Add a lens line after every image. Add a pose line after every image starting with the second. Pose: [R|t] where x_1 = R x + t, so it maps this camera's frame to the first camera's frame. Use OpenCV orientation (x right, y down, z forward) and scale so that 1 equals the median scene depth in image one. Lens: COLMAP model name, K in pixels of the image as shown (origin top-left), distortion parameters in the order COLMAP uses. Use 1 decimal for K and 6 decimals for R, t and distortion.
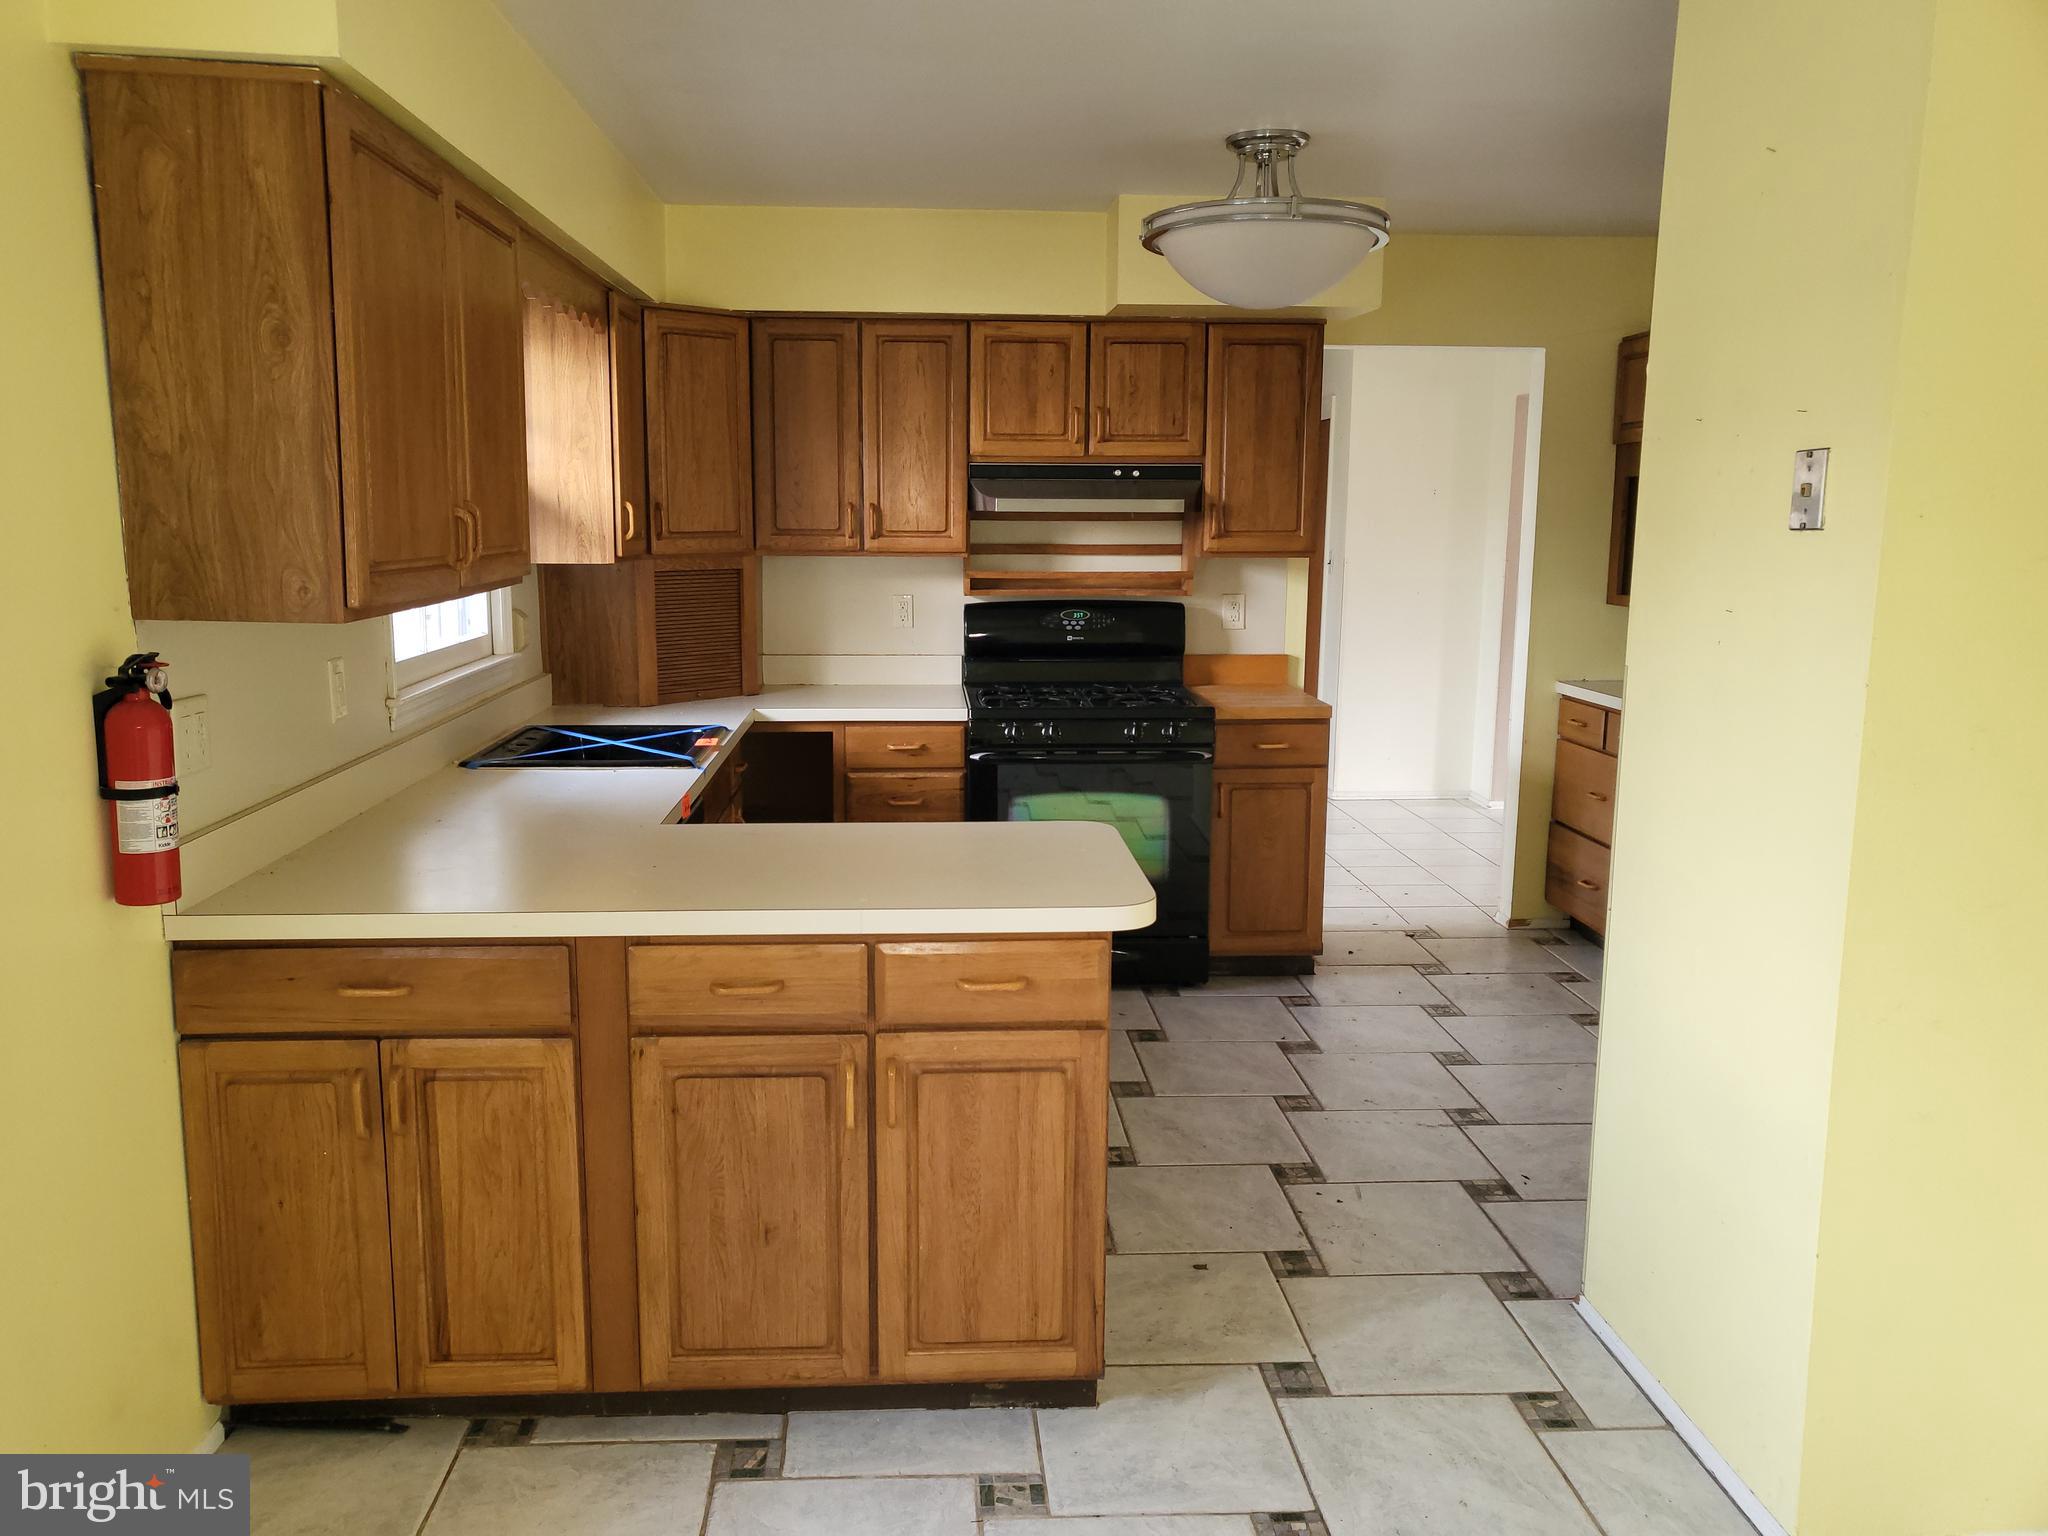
lens RADIAL K [[1591.4, 0, 1015.1], [0, 1591.4, 764.8], [0, 0, 1]] dist [-0.003992, 0.093966]
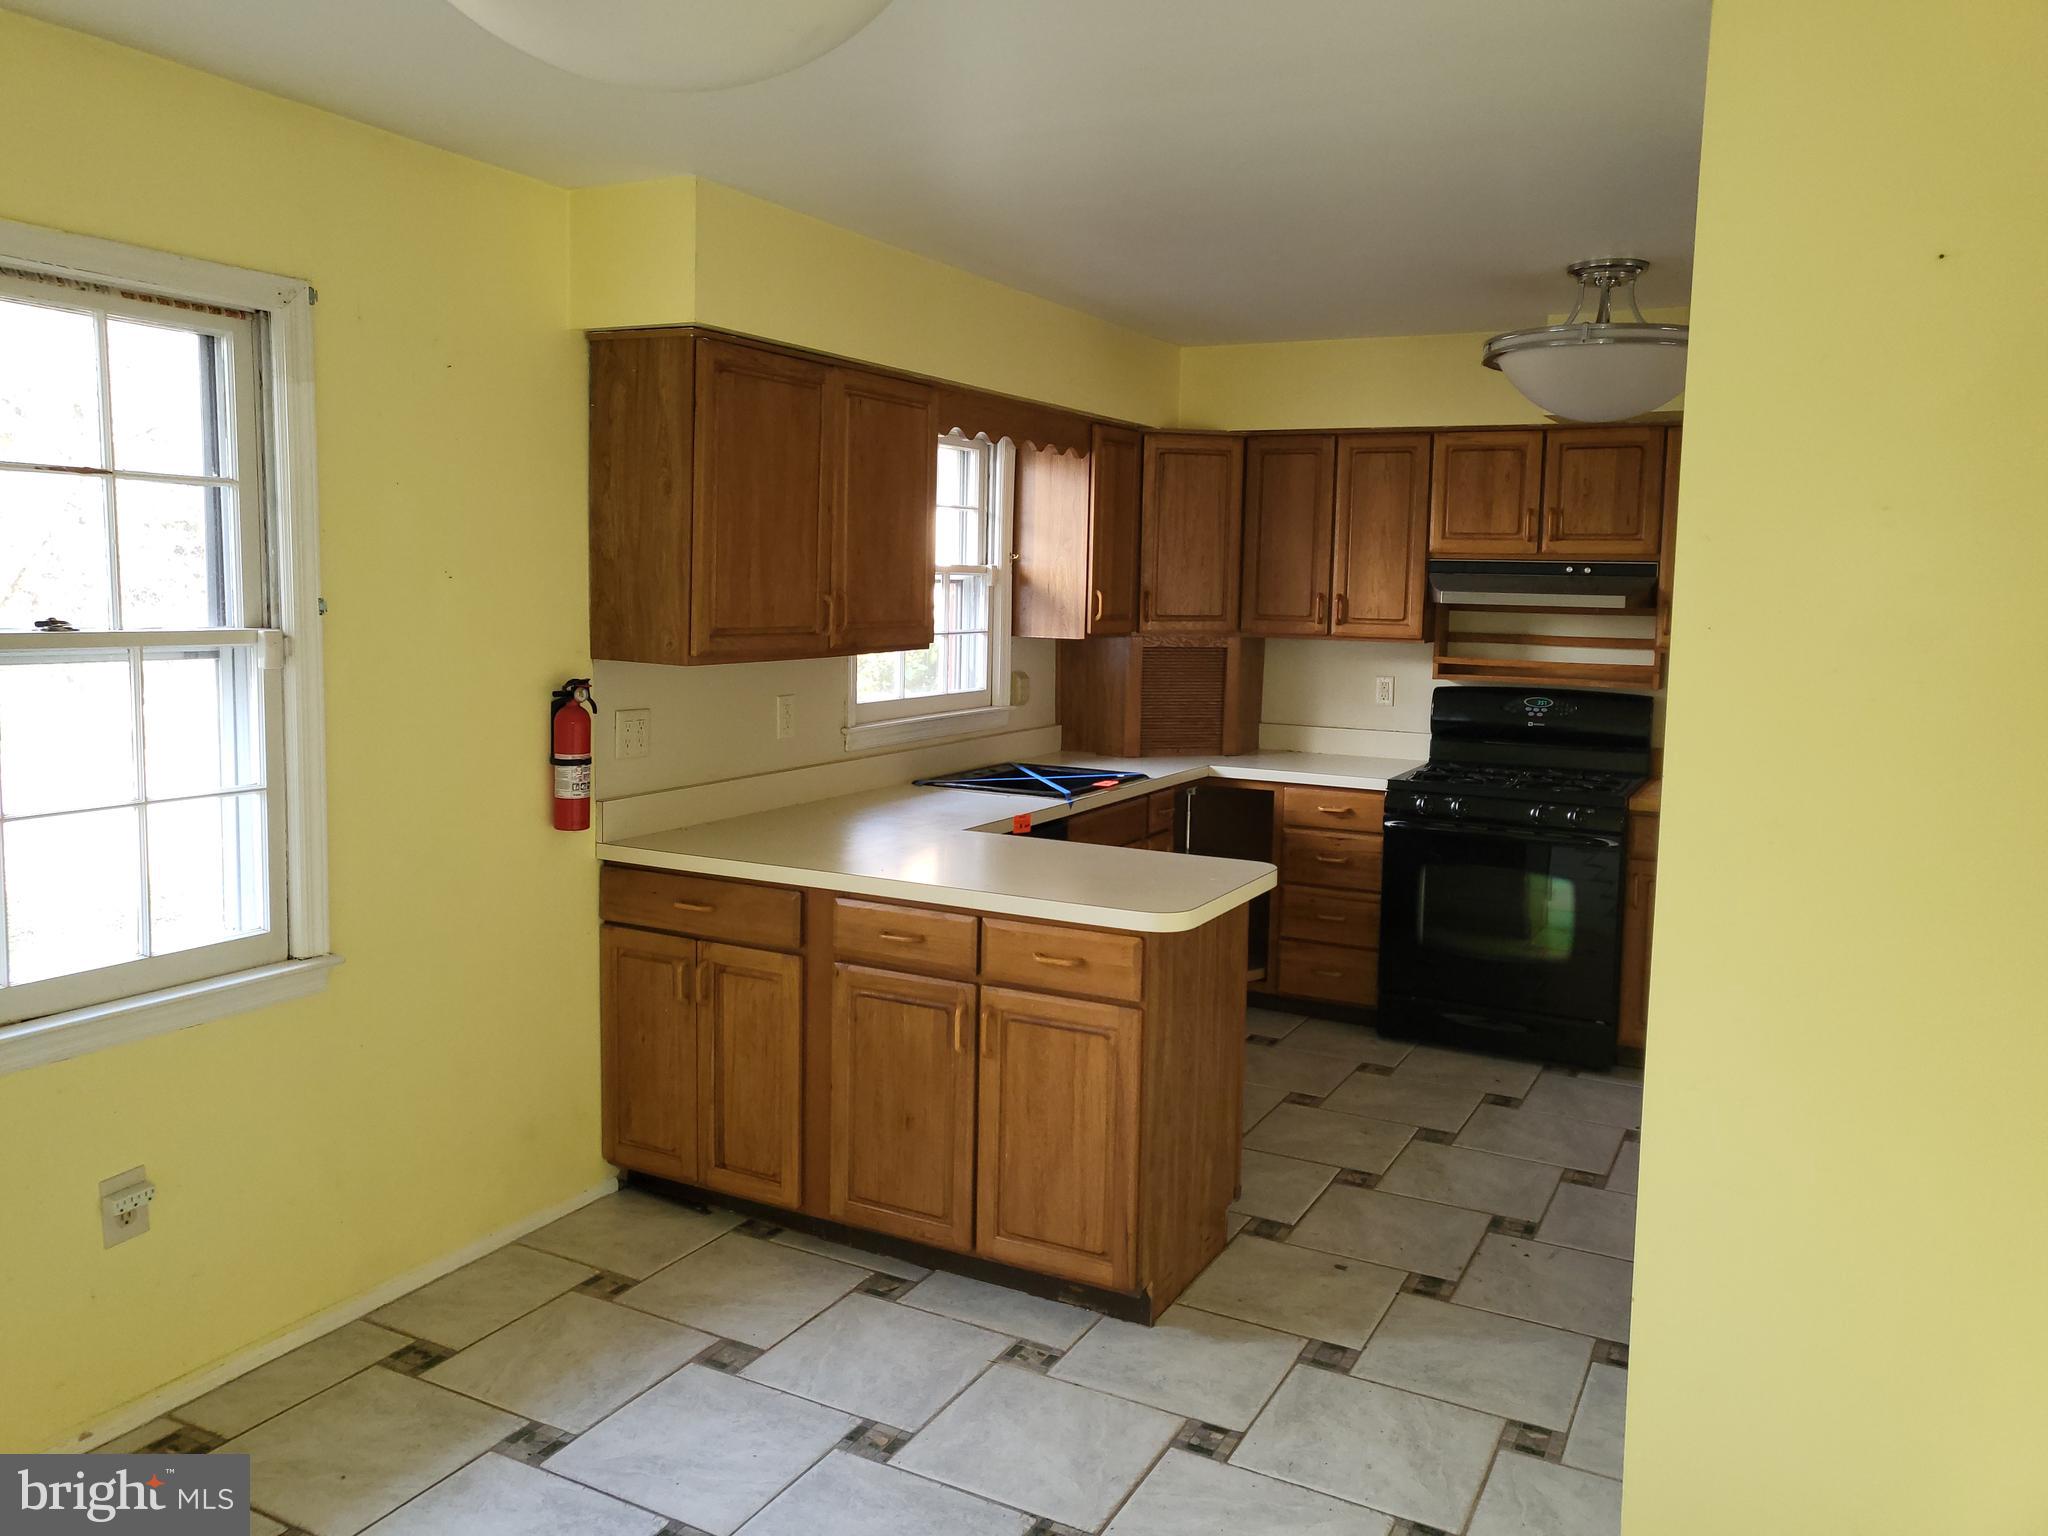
lens RADIAL K [[1590.9, 0, 1020.2], [0, 1590.9, 732.0], [0, 0, 1]] dist [-0.002282, 0.096320]
pose [[0.857260, 0.062440, -0.511083, 0.560118], [-0.098907, 0.994104, -0.044448, 0.011167], [0.505294, 0.088653, 0.858381, -0.144532]]
